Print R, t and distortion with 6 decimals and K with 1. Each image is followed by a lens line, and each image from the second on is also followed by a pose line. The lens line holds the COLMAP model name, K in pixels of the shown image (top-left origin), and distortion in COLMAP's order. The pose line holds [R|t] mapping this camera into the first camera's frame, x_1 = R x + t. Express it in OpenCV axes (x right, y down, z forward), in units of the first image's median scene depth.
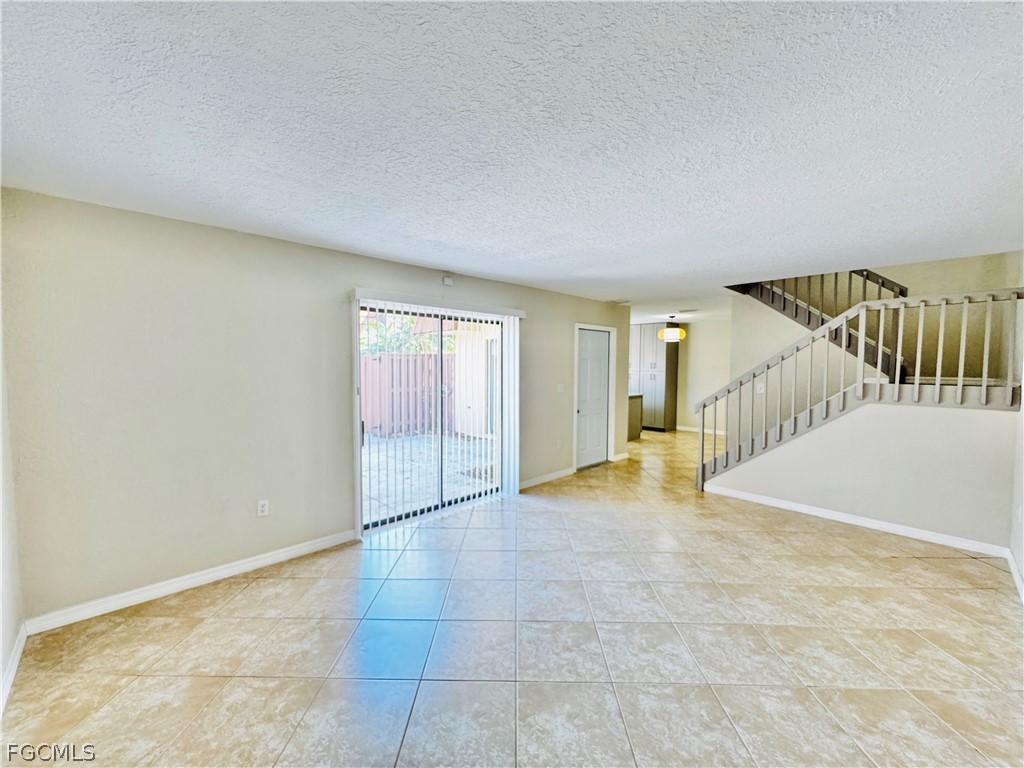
lens RADIAL K [[414.2, 0, 528.7], [0, 414.2, 382.7], [0, 0, 1]] dist [-0.006419, -0.000326]
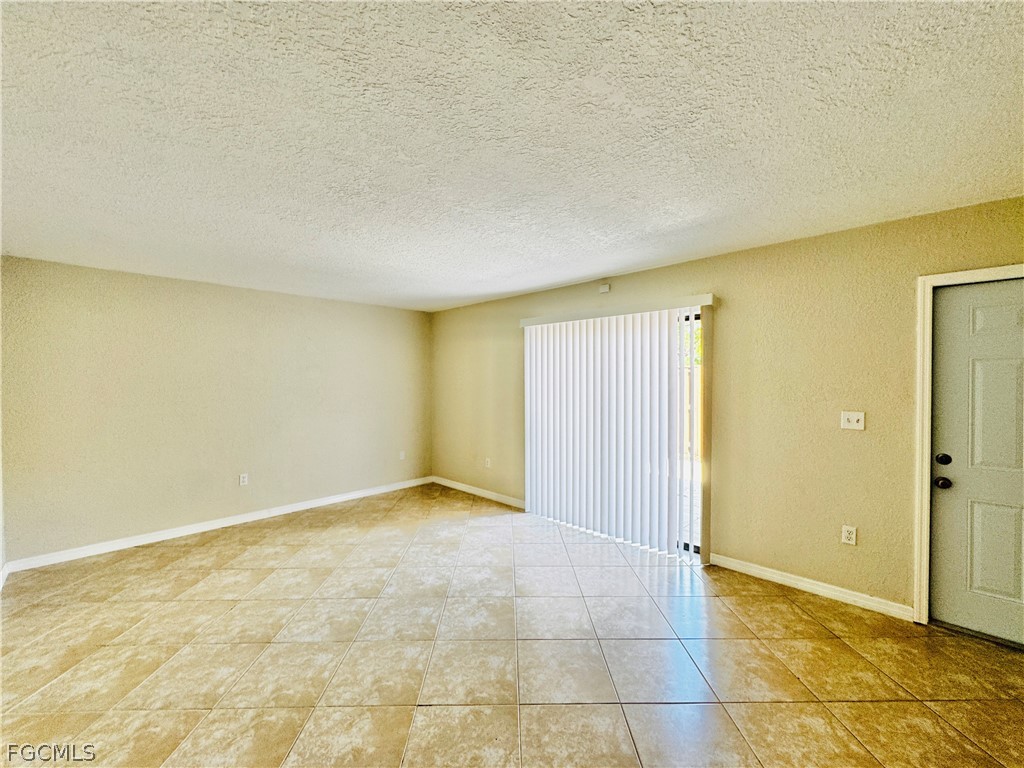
lens RADIAL K [[410.1, 0, 497.1], [0, 410.1, 388.5], [0, 0, 1]] dist [0.001230, 0.000472]
pose [[-0.011148, 0.022866, -0.999676, 1.442820], [-0.037534, 0.999024, 0.023270, -0.056508], [0.999233, 0.037781, -0.010279, 1.473257]]
